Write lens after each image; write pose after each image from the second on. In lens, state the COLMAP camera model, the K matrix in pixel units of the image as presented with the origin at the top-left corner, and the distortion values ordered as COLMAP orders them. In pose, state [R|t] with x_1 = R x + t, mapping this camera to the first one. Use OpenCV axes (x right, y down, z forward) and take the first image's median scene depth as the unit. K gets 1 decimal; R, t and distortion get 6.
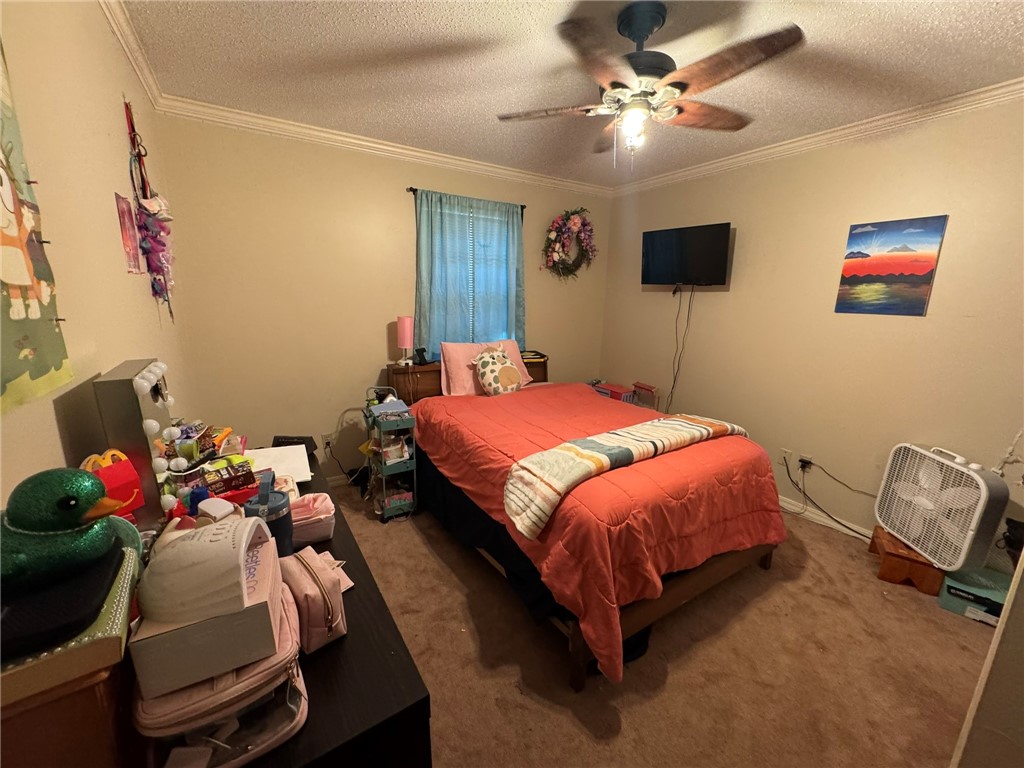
lens RADIAL K [[406.3, 0, 511.1], [0, 406.3, 386.8], [0, 0, 1]] dist [-0.001761, -0.000587]
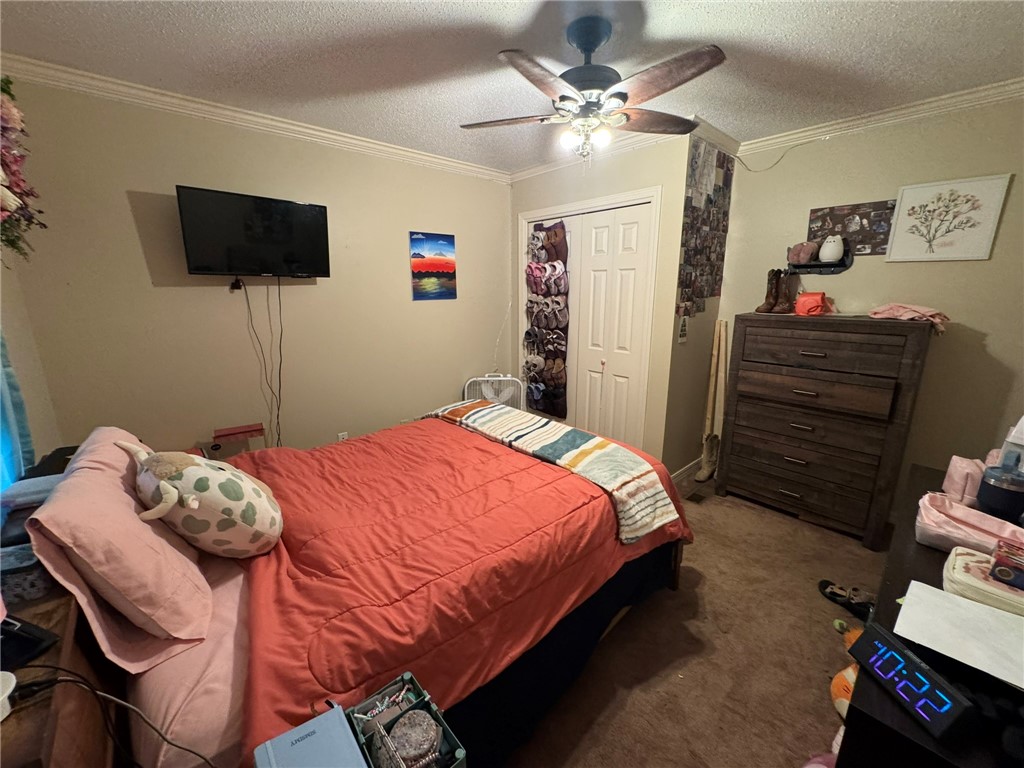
lens RADIAL K [[406.3, 0, 513.8], [0, 406.3, 383.8], [0, 0, 1]] dist [-0.001761, -0.000587]
pose [[-0.171185, -0.248524, 0.953379, -0.579711], [0.221501, 0.933183, 0.283031, -0.255126], [-0.960017, 0.259626, -0.104699, 1.001177]]
